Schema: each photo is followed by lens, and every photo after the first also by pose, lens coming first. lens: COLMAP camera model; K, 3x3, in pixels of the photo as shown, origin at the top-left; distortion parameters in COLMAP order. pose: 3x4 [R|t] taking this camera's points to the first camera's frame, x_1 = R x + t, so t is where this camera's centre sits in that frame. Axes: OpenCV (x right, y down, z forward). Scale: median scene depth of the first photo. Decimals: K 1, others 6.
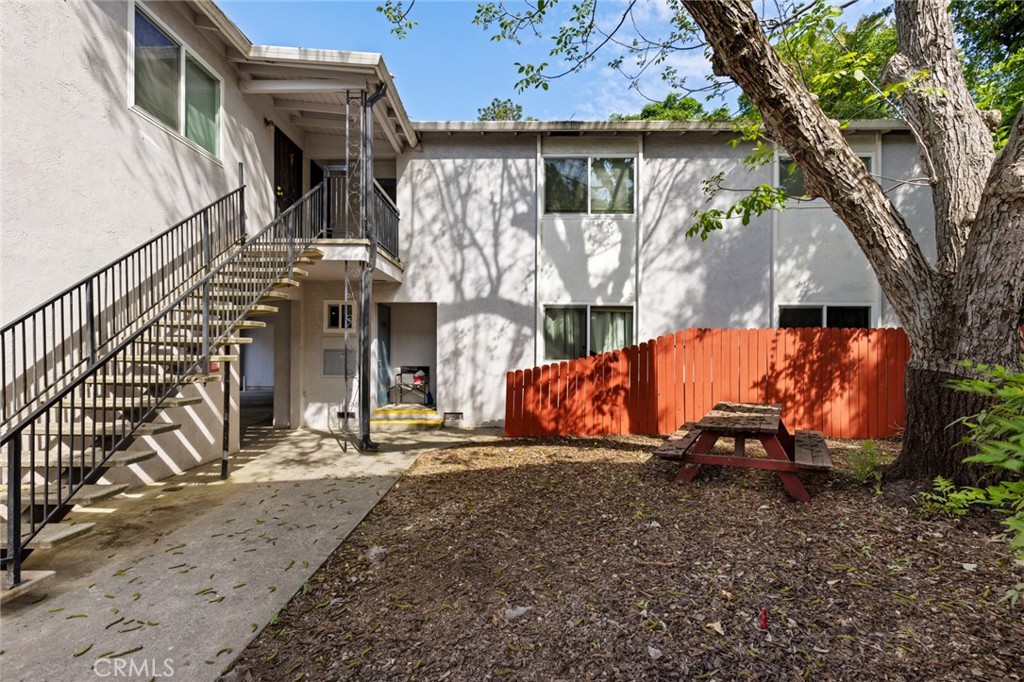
lens RADIAL K [[466.9, 0, 507.4], [0, 466.9, 349.4], [0, 0, 1]] dist [0.011575, -0.003286]
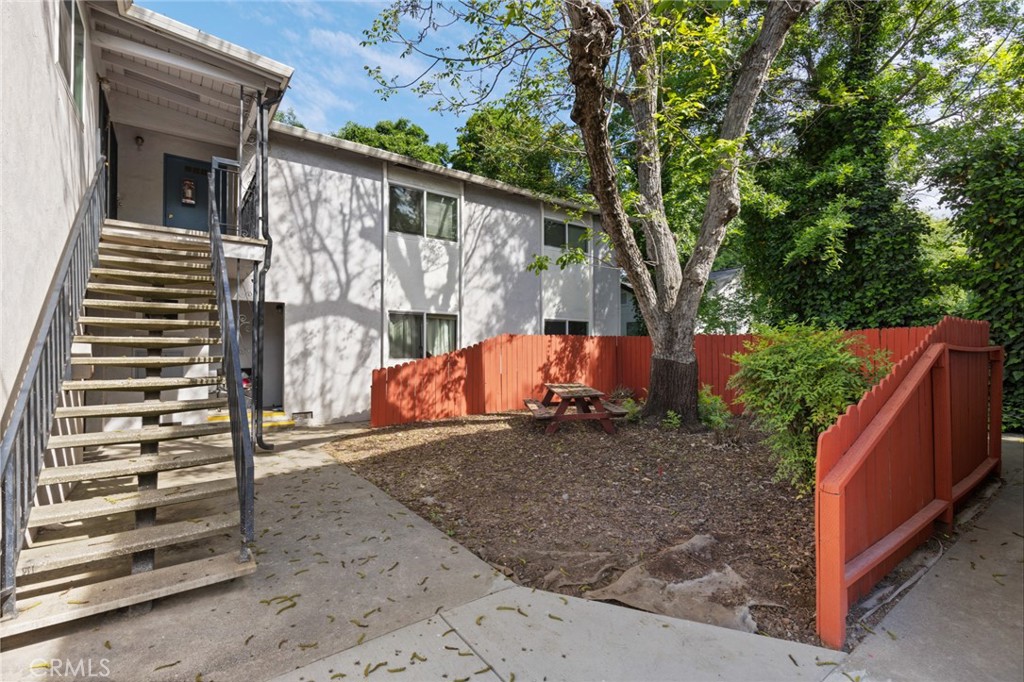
lens RADIAL K [[466.9, 0, 513.2], [0, 466.9, 341.9], [0, 0, 1]] dist [0.011575, -0.003286]
pose [[0.790648, 0.006218, 0.612239, -0.385993], [0.003012, 0.999897, -0.014045, -0.001373], [-0.612263, 0.012948, 0.790548, -0.091838]]
